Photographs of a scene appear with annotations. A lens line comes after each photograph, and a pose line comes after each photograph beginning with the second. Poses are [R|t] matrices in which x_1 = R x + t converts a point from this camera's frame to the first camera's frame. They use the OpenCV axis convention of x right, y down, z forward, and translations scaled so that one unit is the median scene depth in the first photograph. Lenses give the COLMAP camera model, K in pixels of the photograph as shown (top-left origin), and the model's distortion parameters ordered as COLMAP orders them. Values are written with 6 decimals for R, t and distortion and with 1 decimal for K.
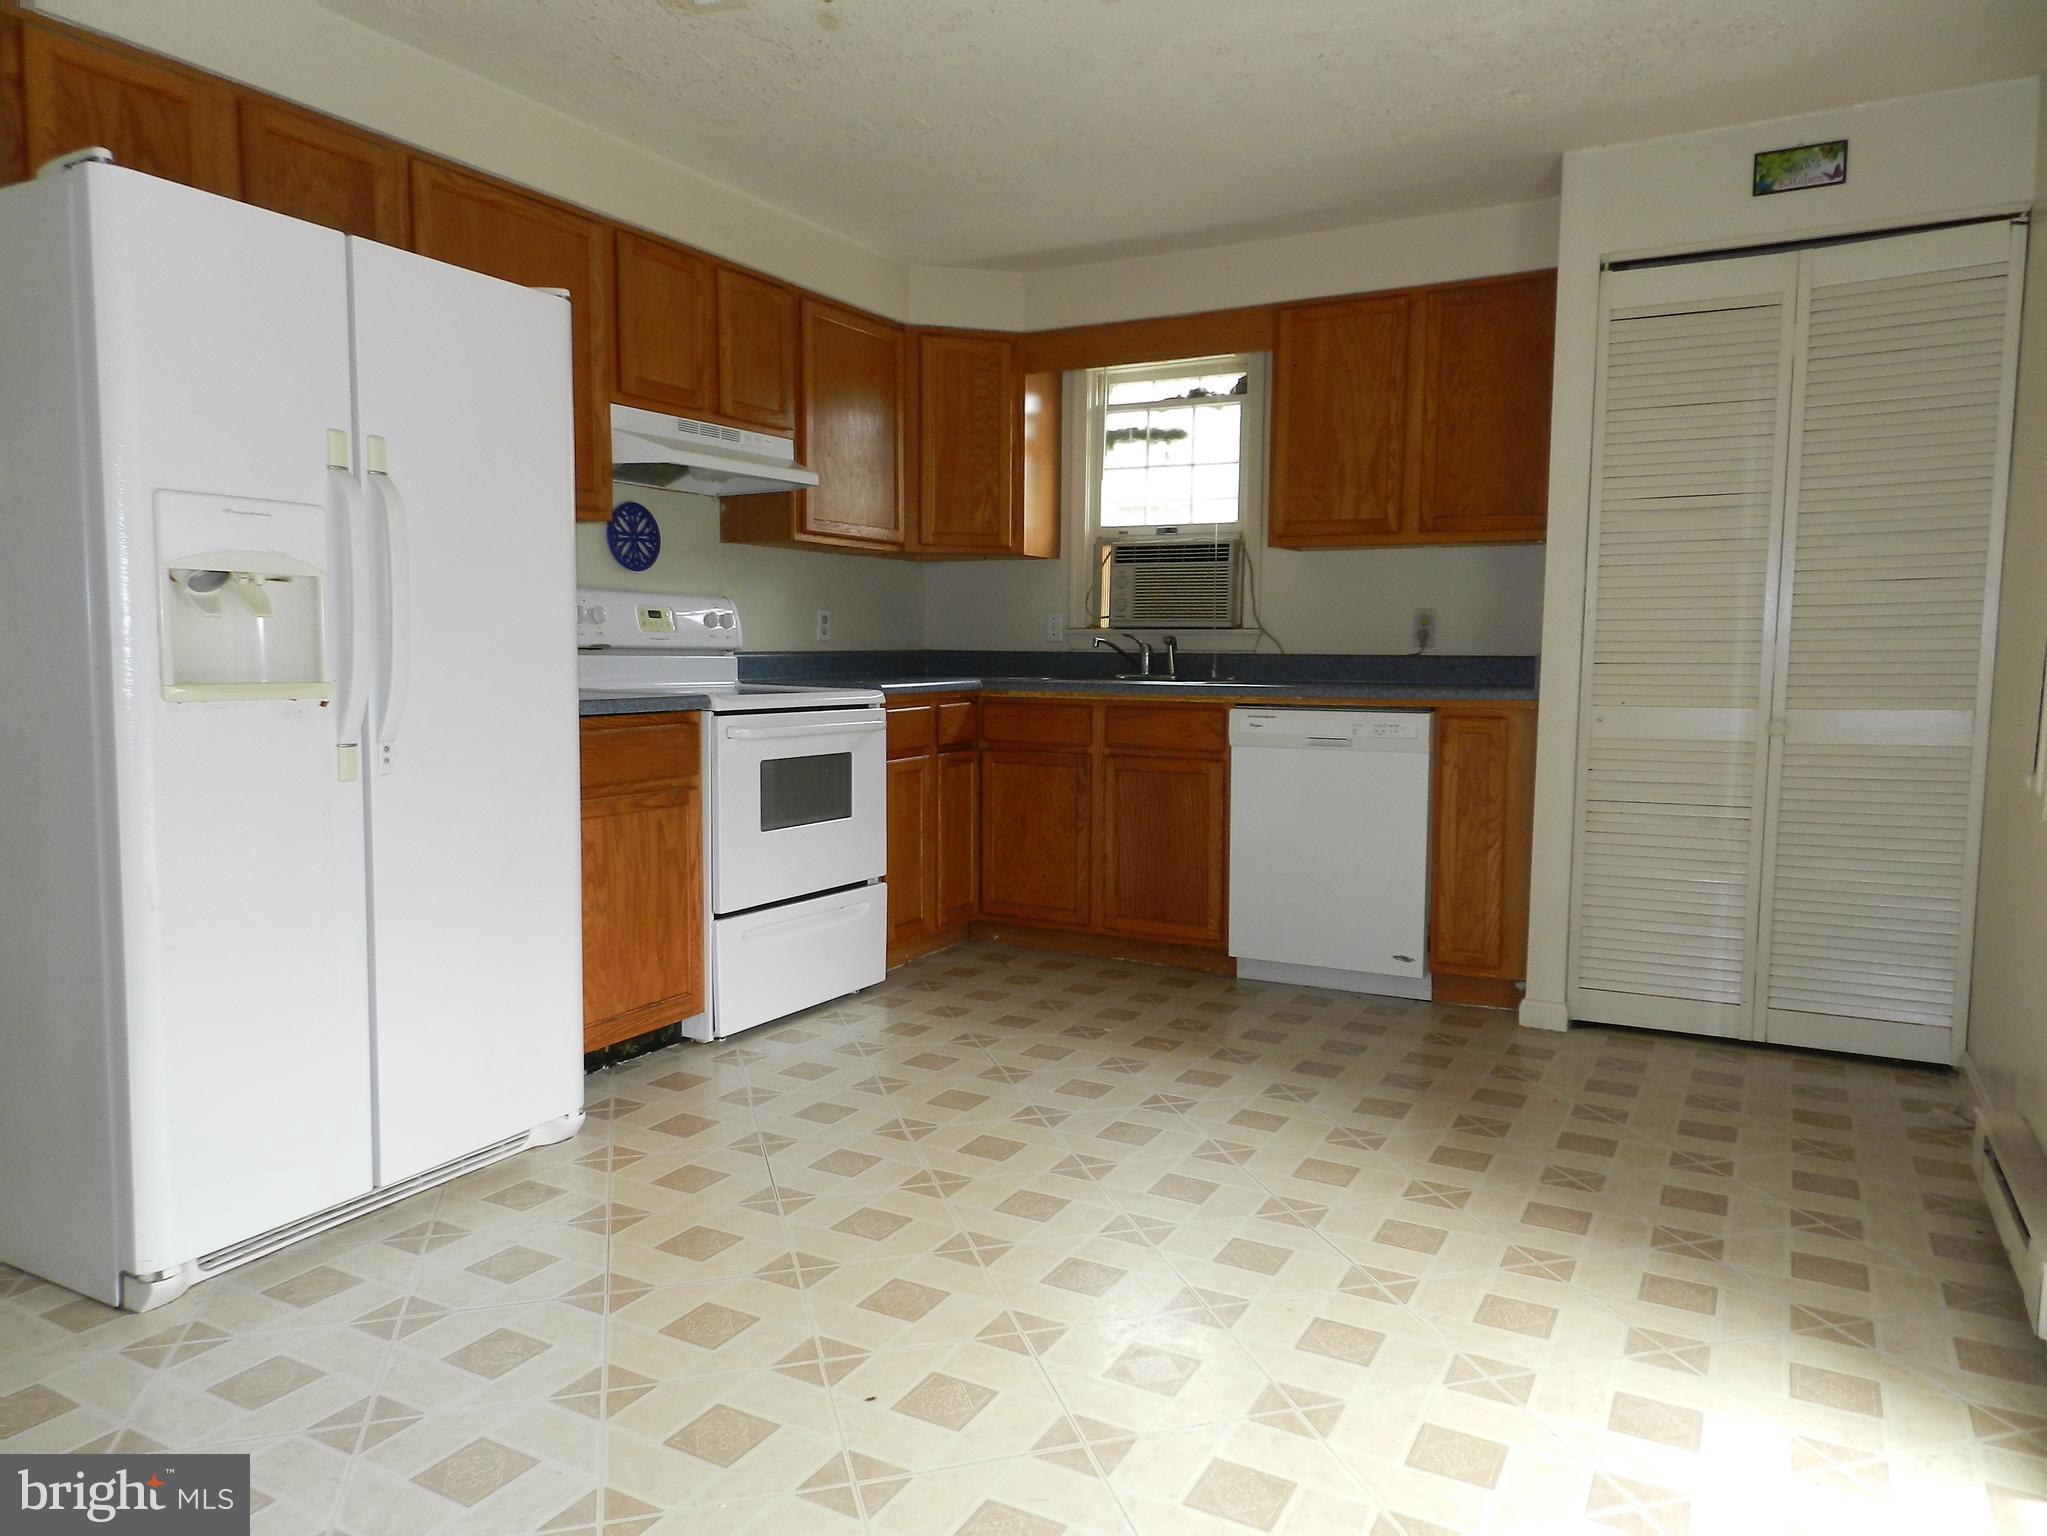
lens RADIAL K [[1388.1, 0, 1017.8], [0, 1388.1, 773.7], [0, 0, 1]] dist [0.009013, 0.001298]
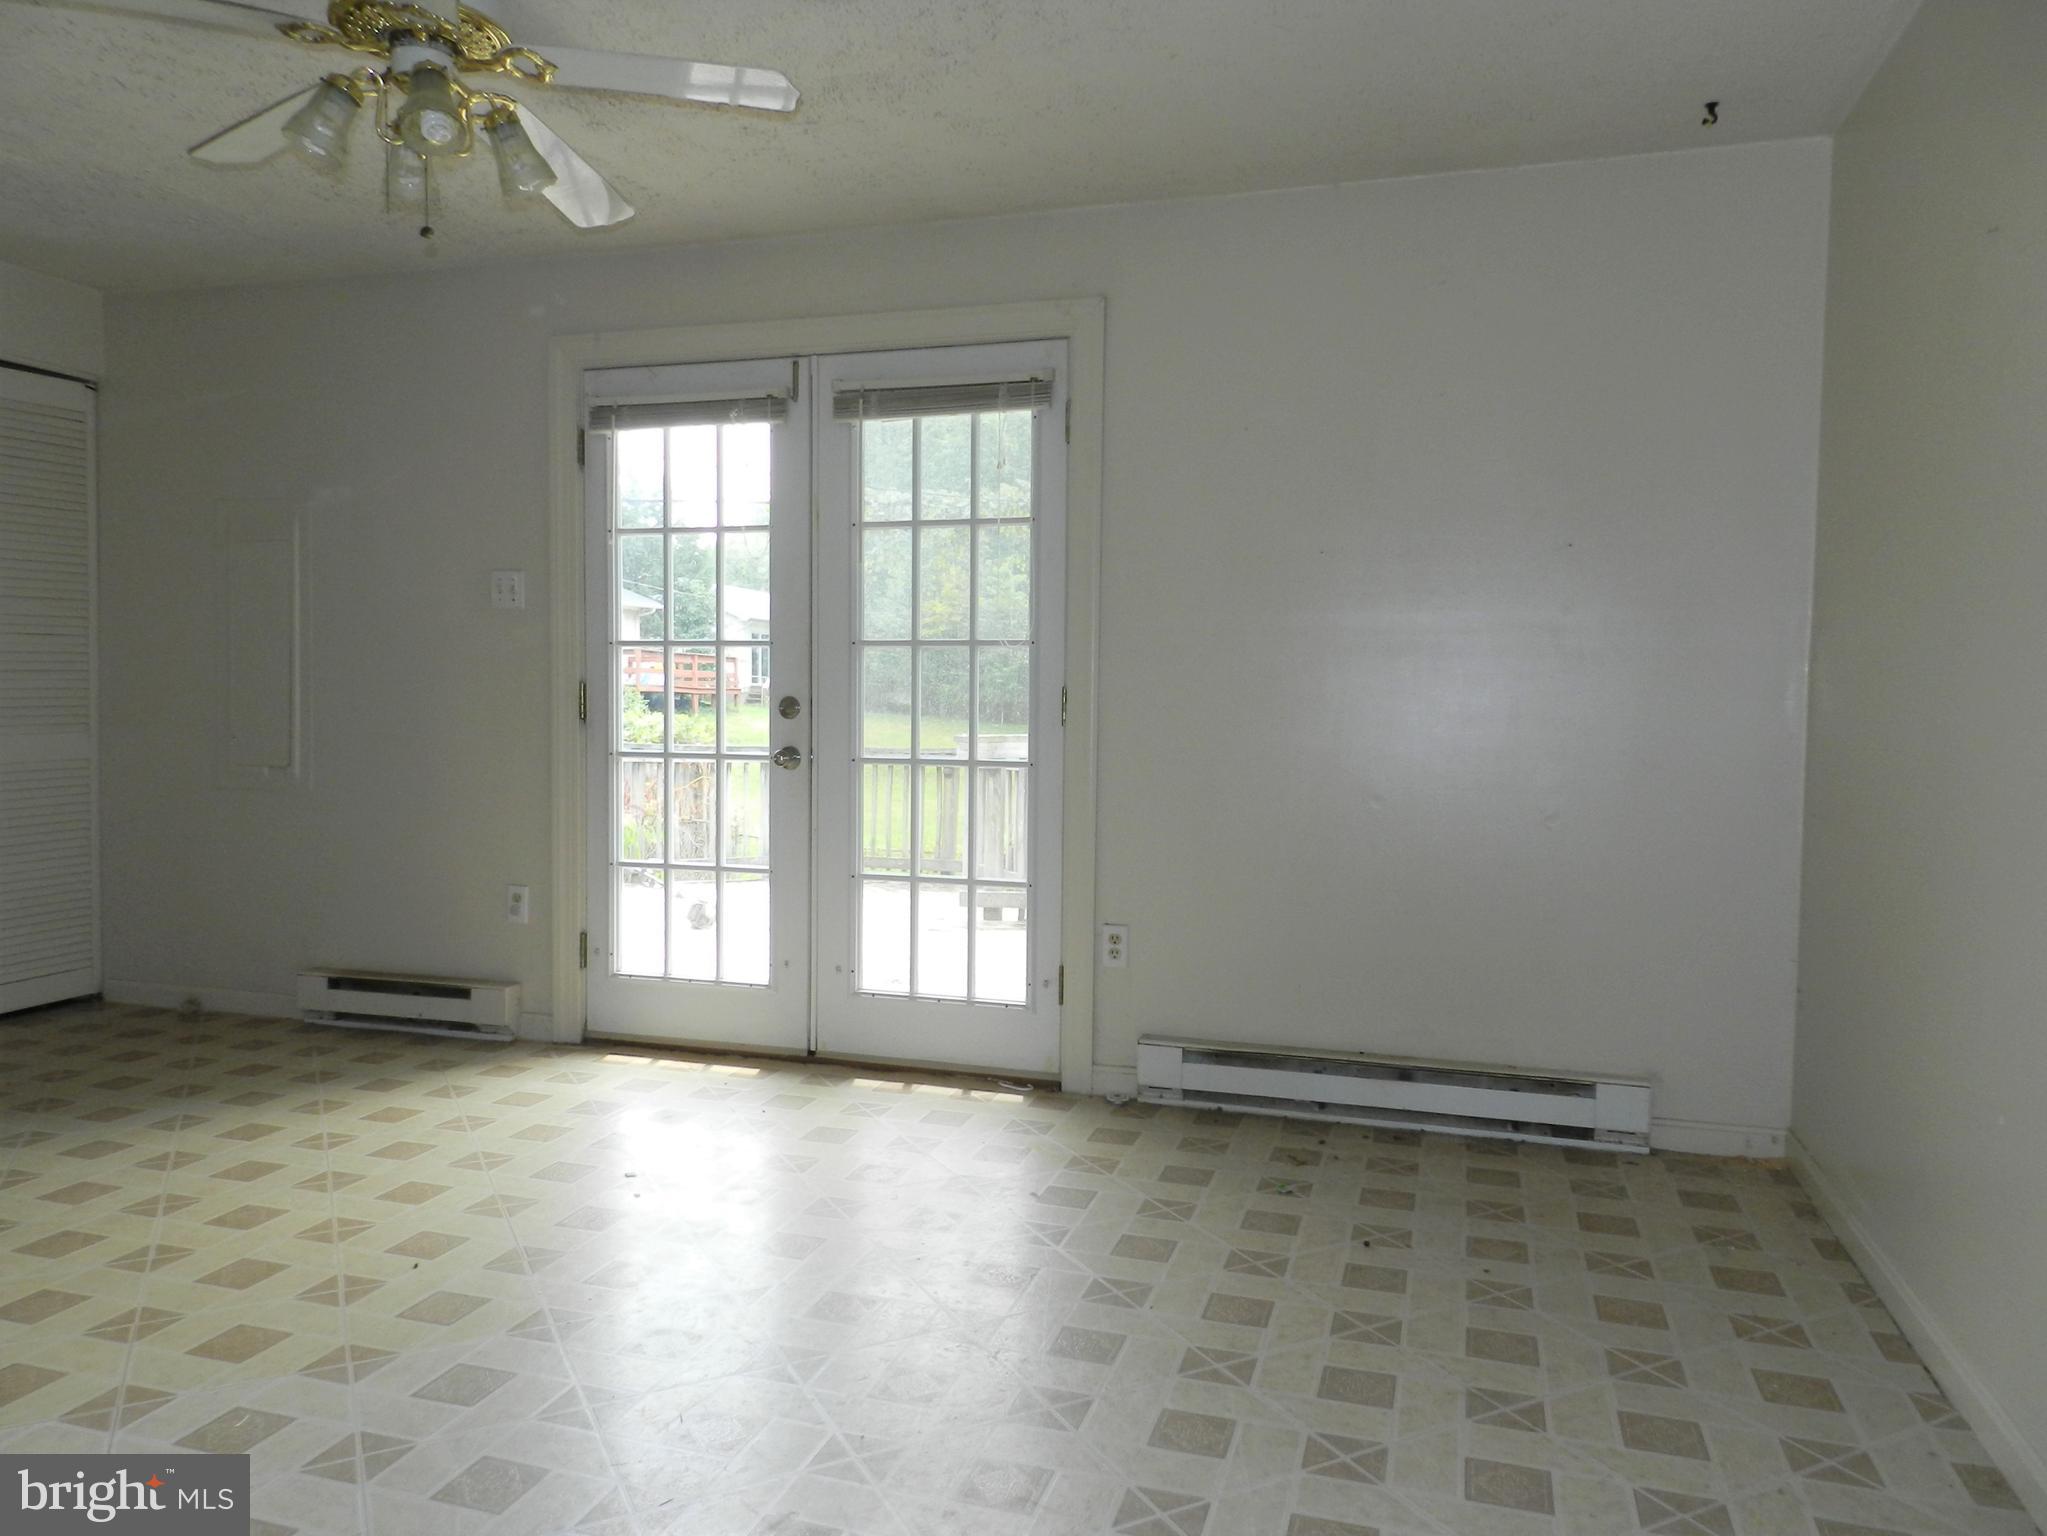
lens RADIAL K [[1388.1, 0, 1021.4], [0, 1388.1, 765.8], [0, 0, 1]] dist [0.009013, 0.001298]
pose [[-0.205844, -0.056070, 0.976977, -1.244147], [0.073256, 0.994673, 0.072520, -0.064242], [-0.975839, 0.086497, -0.200640, 0.553233]]
